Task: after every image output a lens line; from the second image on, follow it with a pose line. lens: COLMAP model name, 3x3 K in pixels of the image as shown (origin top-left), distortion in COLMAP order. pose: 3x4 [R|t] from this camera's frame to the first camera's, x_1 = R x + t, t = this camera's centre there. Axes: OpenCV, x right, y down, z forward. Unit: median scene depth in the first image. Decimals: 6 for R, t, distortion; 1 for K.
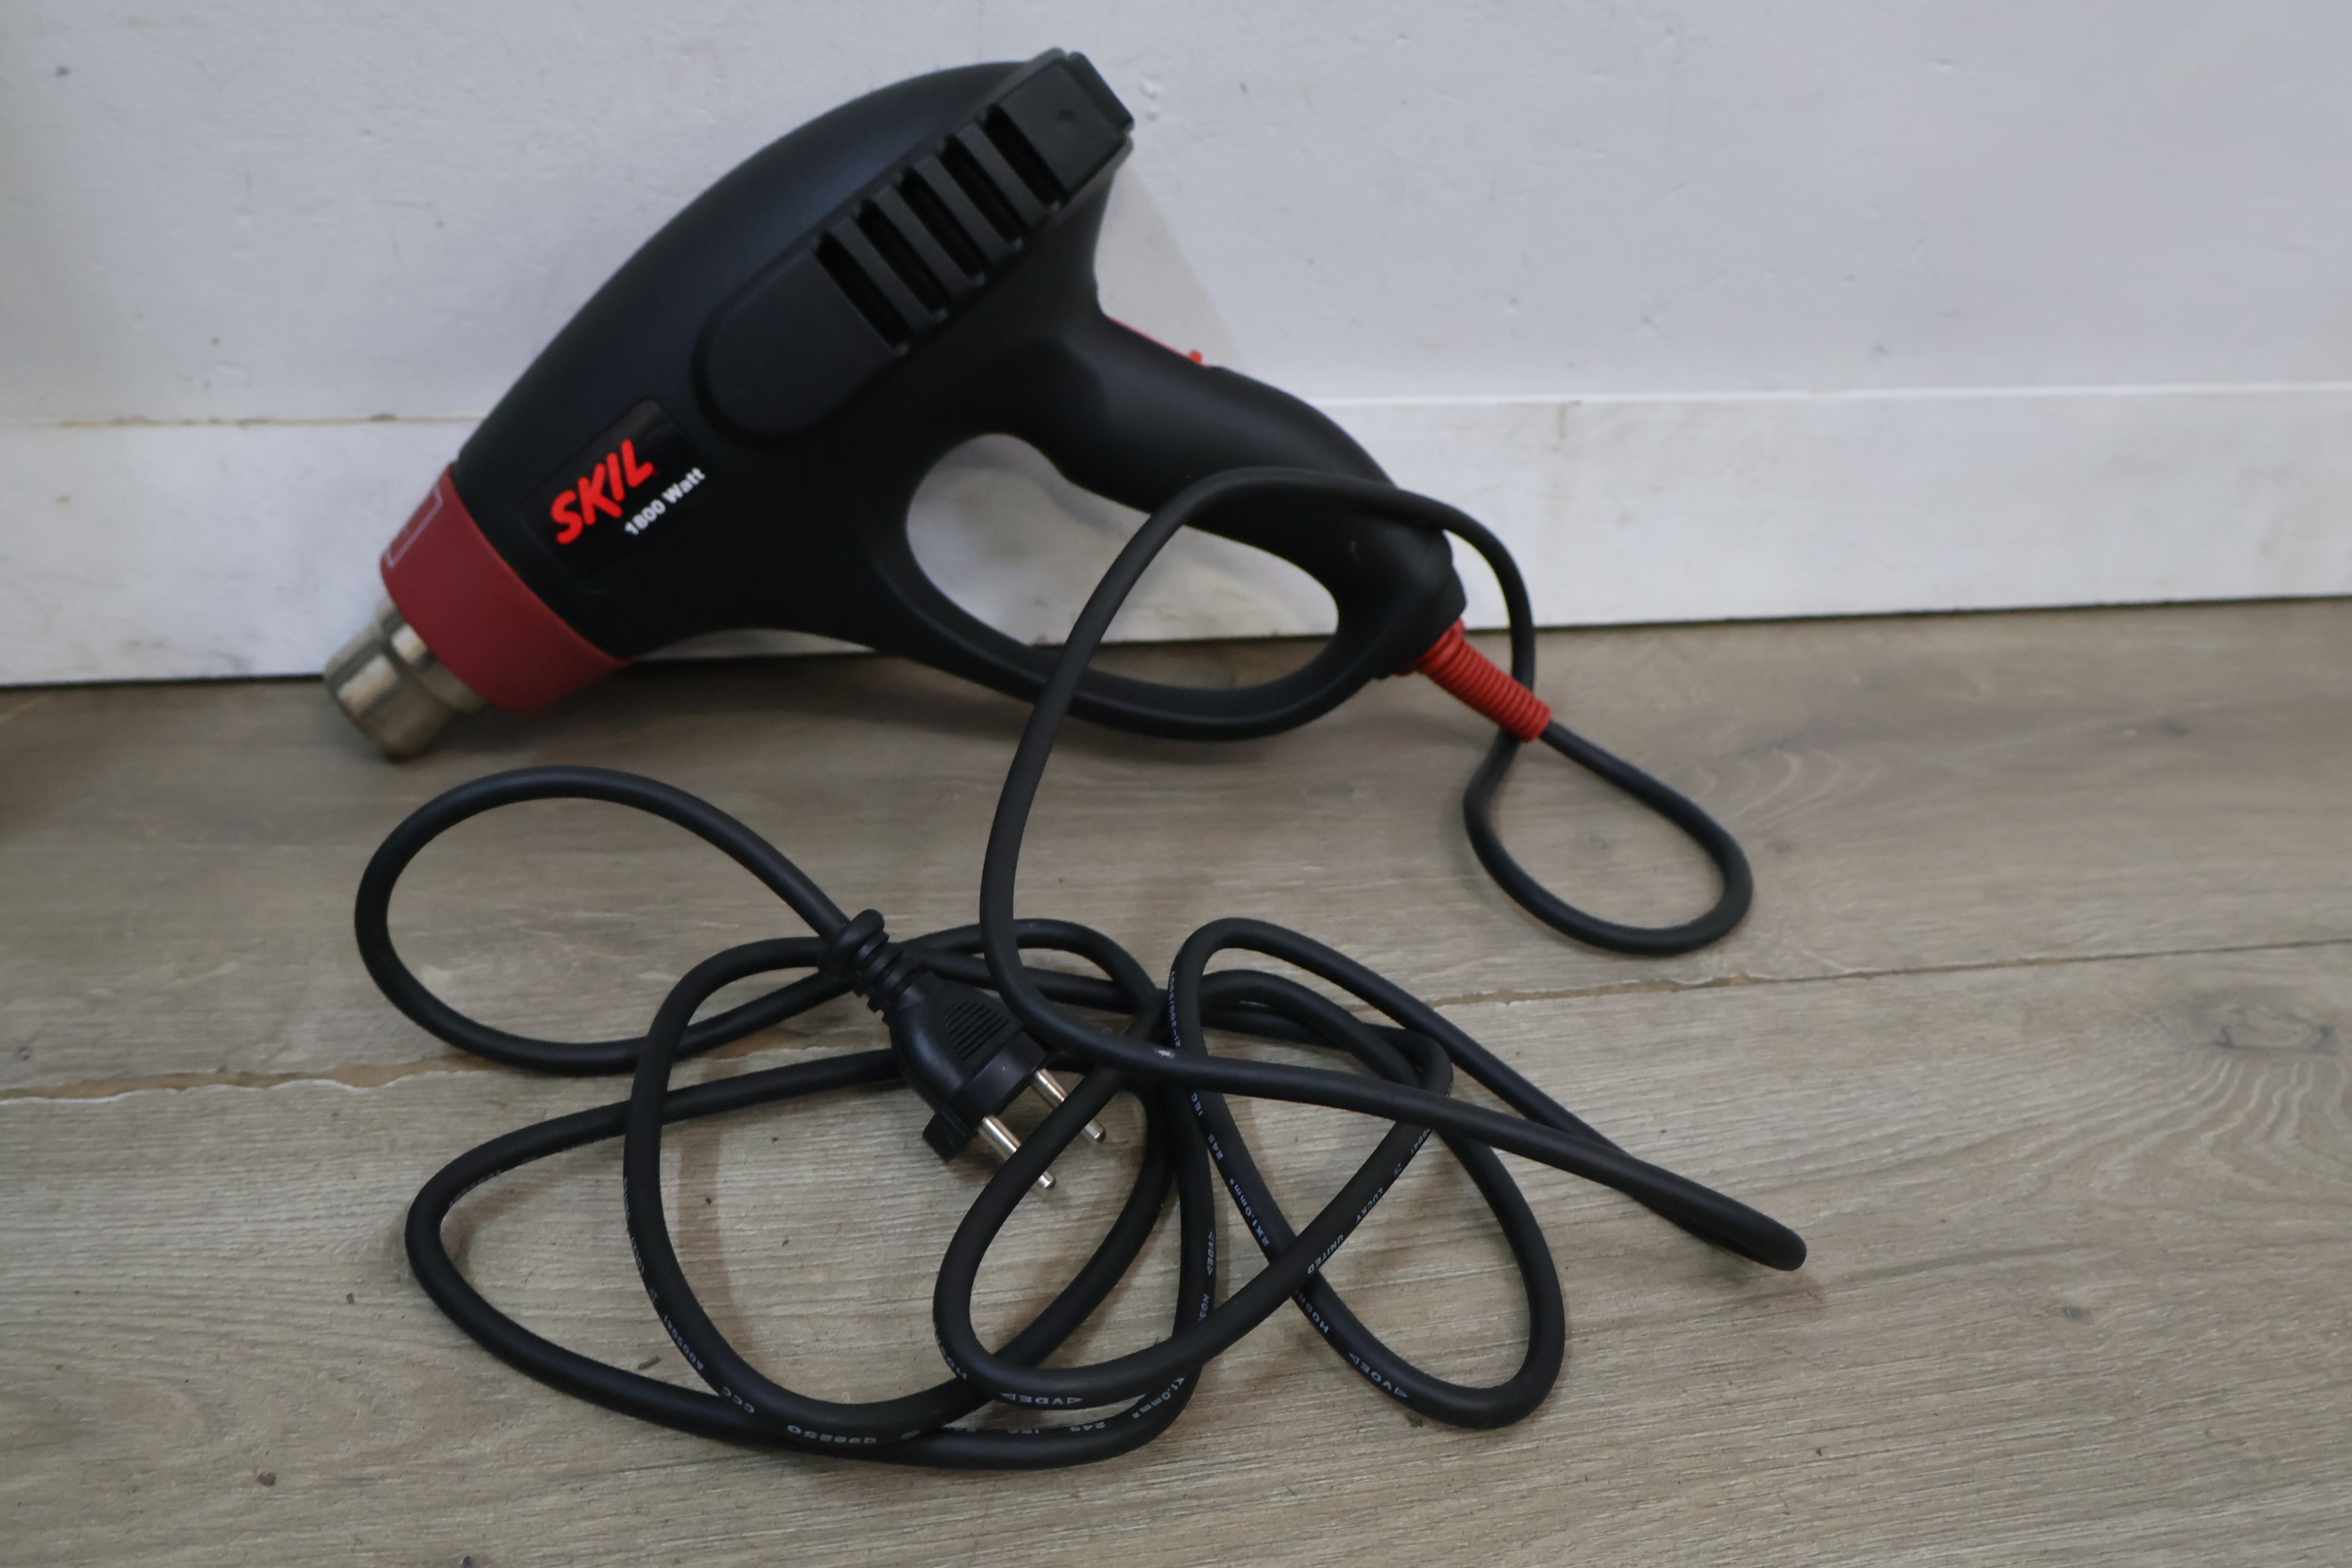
lens RADIAL K [[2376.8, 0, 1176.0], [0, 2376.8, 784.0], [0, 0, 1]] dist [0.012971, 0.004595]
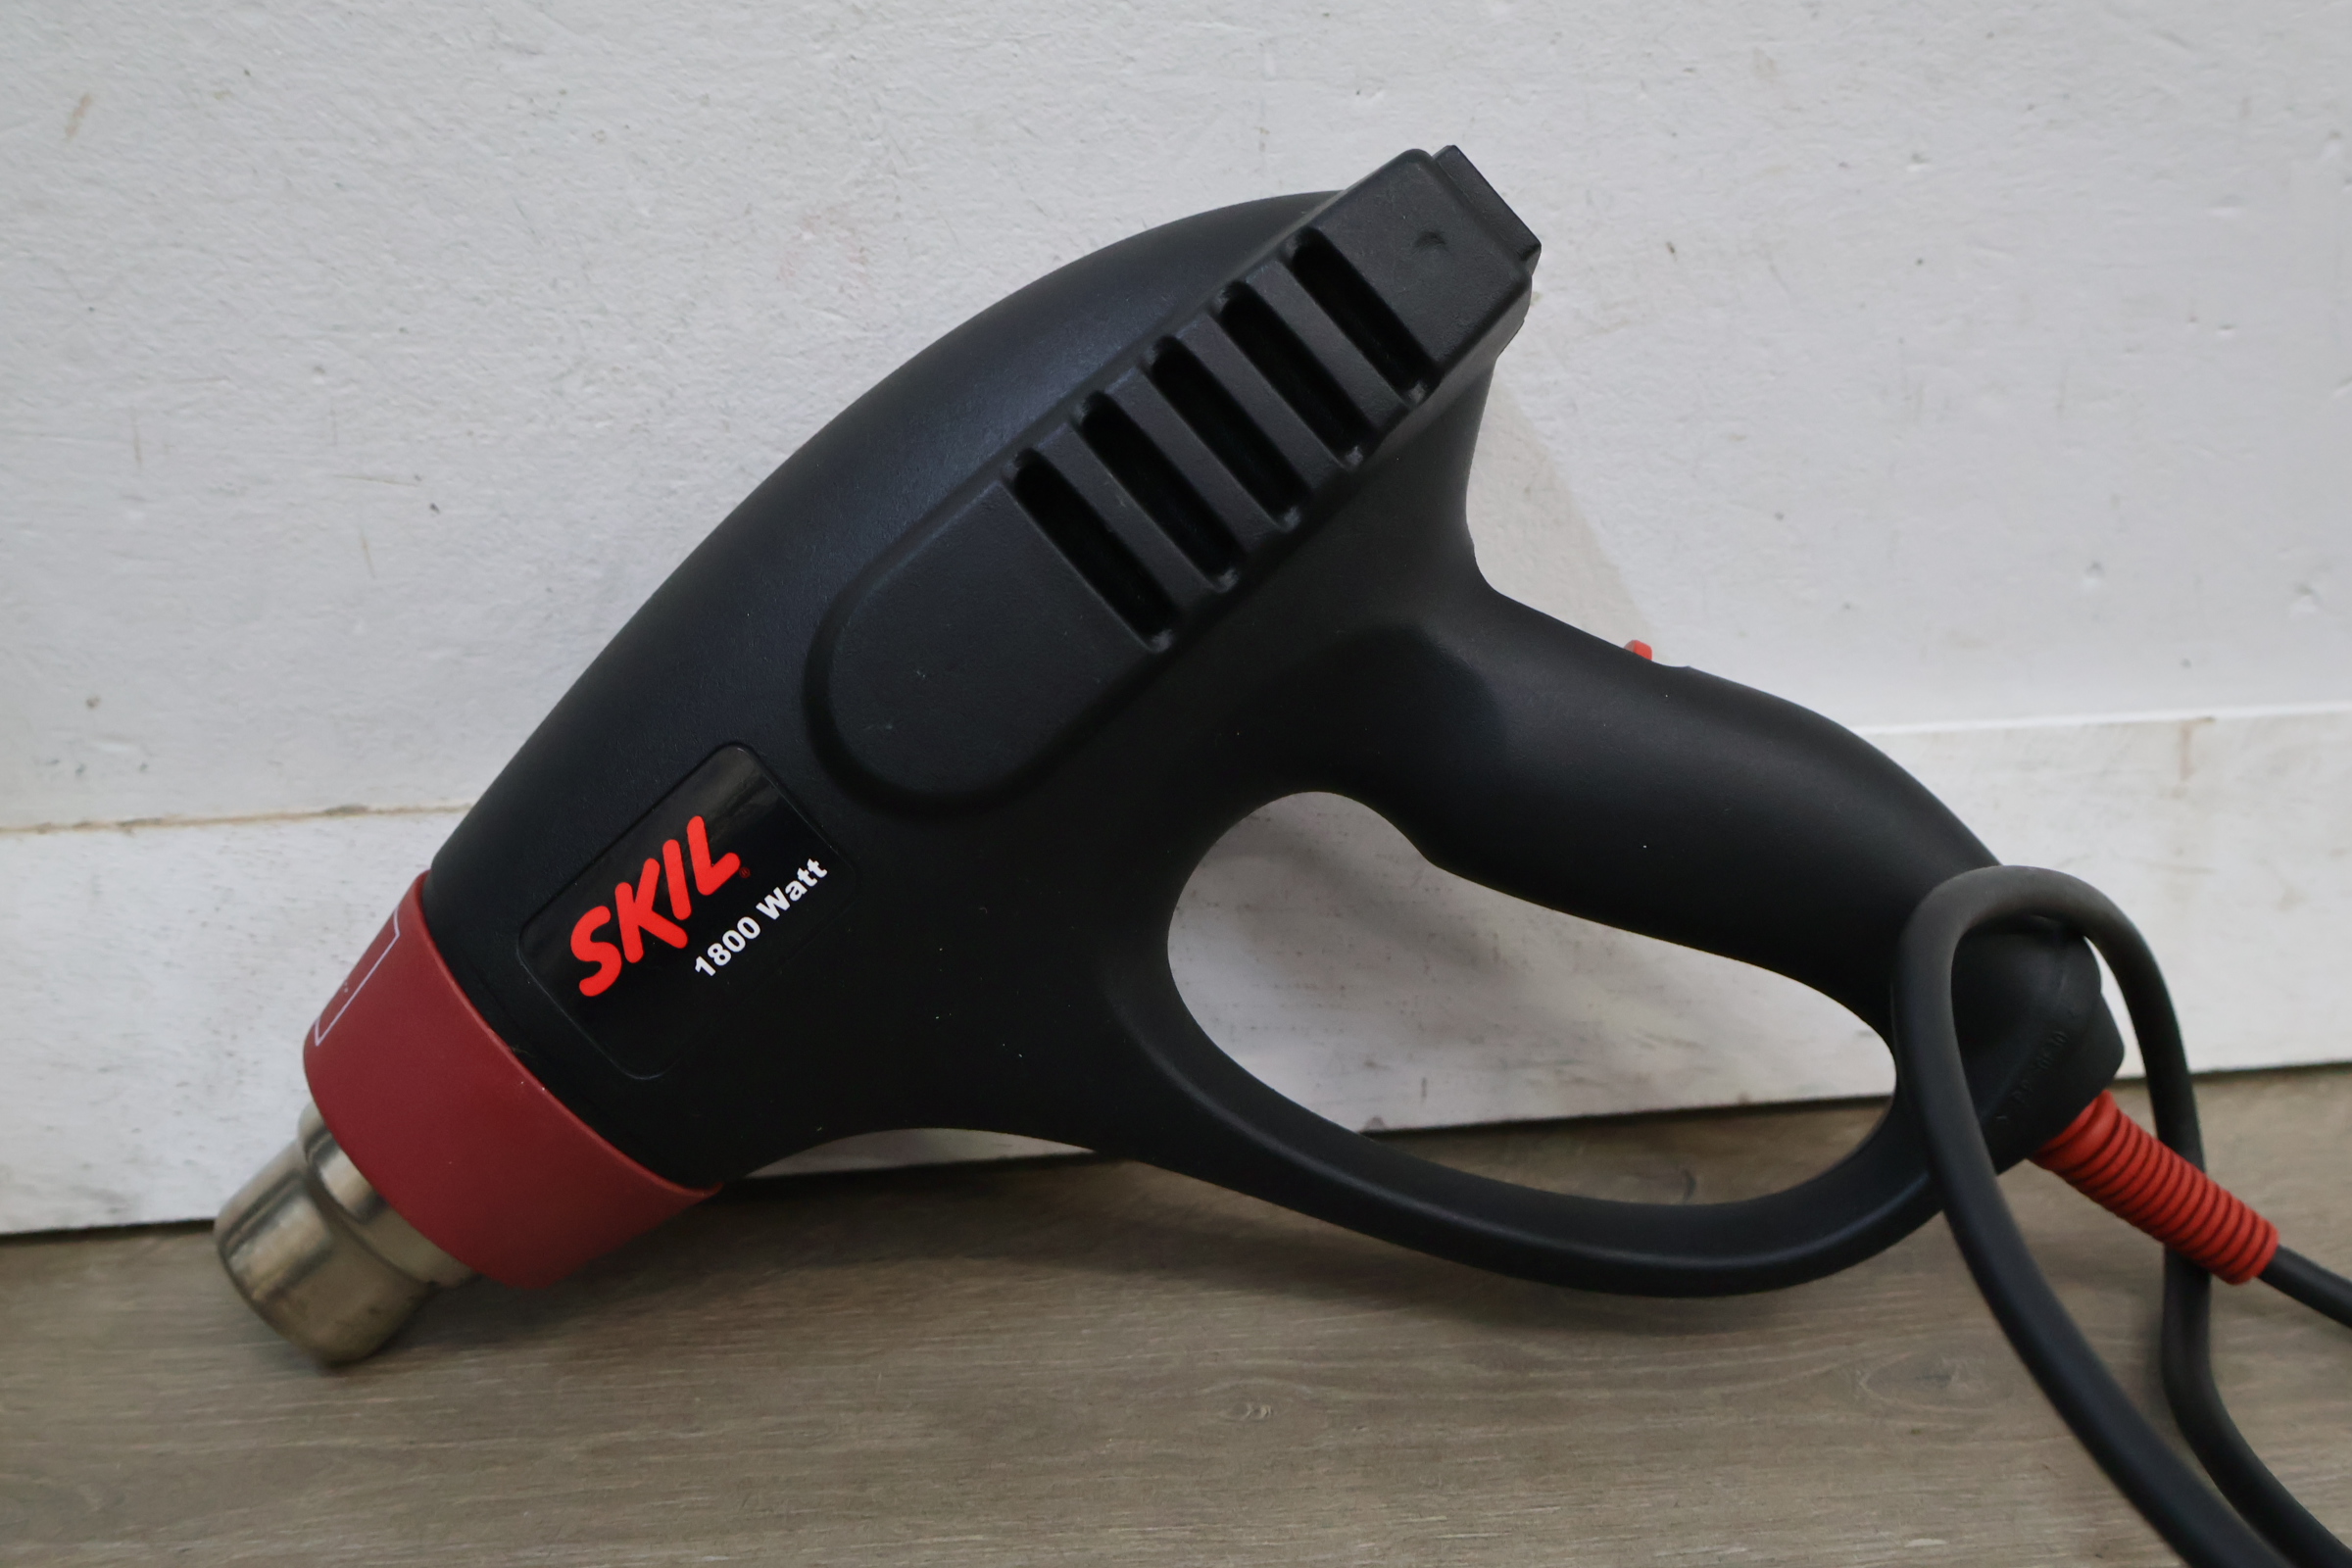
lens RADIAL K [[2376.8, 0, 1176.0], [0, 2376.8, 784.0], [0, 0, 1]] dist [0.012971, 0.004595]
pose [[0.995877, -0.041697, -0.080559, -0.062160], [0.026330, 0.982730, -0.183165, -0.039716], [0.086805, 0.180288, 0.979776, 0.411213]]
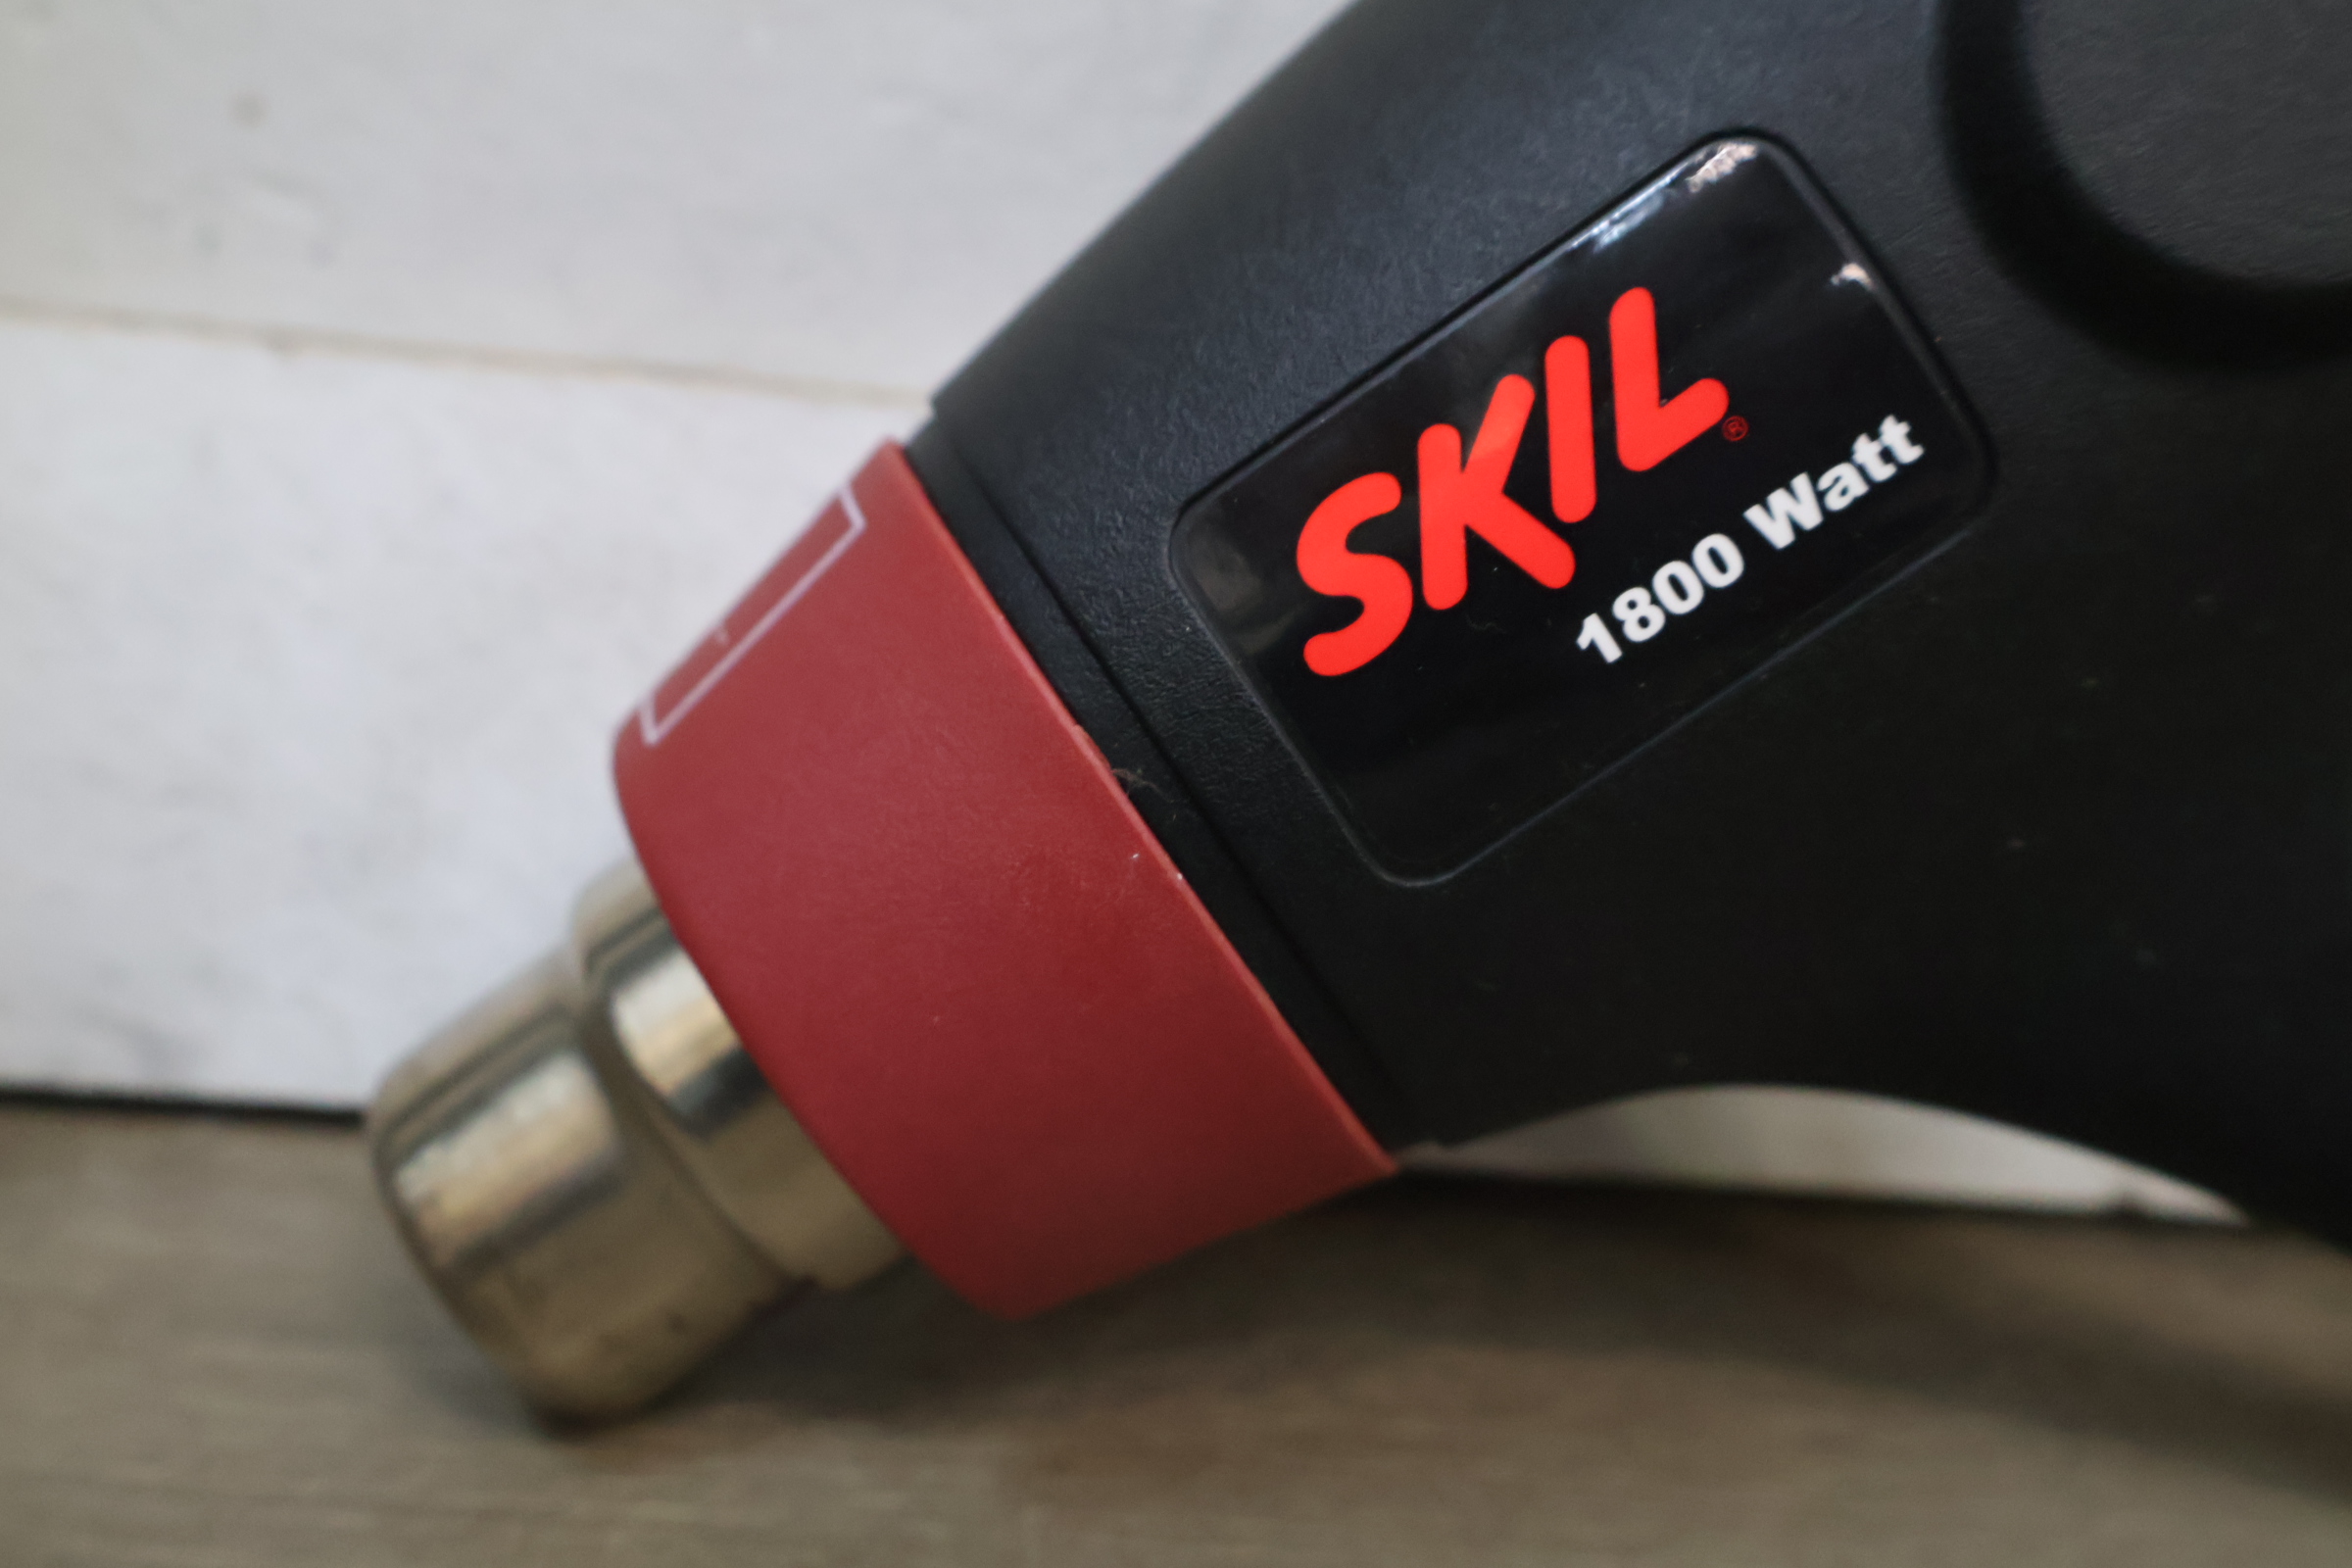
lens RADIAL K [[2472.0, 0, 1181.2], [0, 2472.0, 737.6], [0, 0, 1]] dist [0.009730, 0.018062]
pose [[0.992081, 0.079948, -0.096864, -0.234991], [-0.100114, 0.969081, -0.225518, -0.031527], [0.075839, 0.233430, 0.969412, 0.707428]]
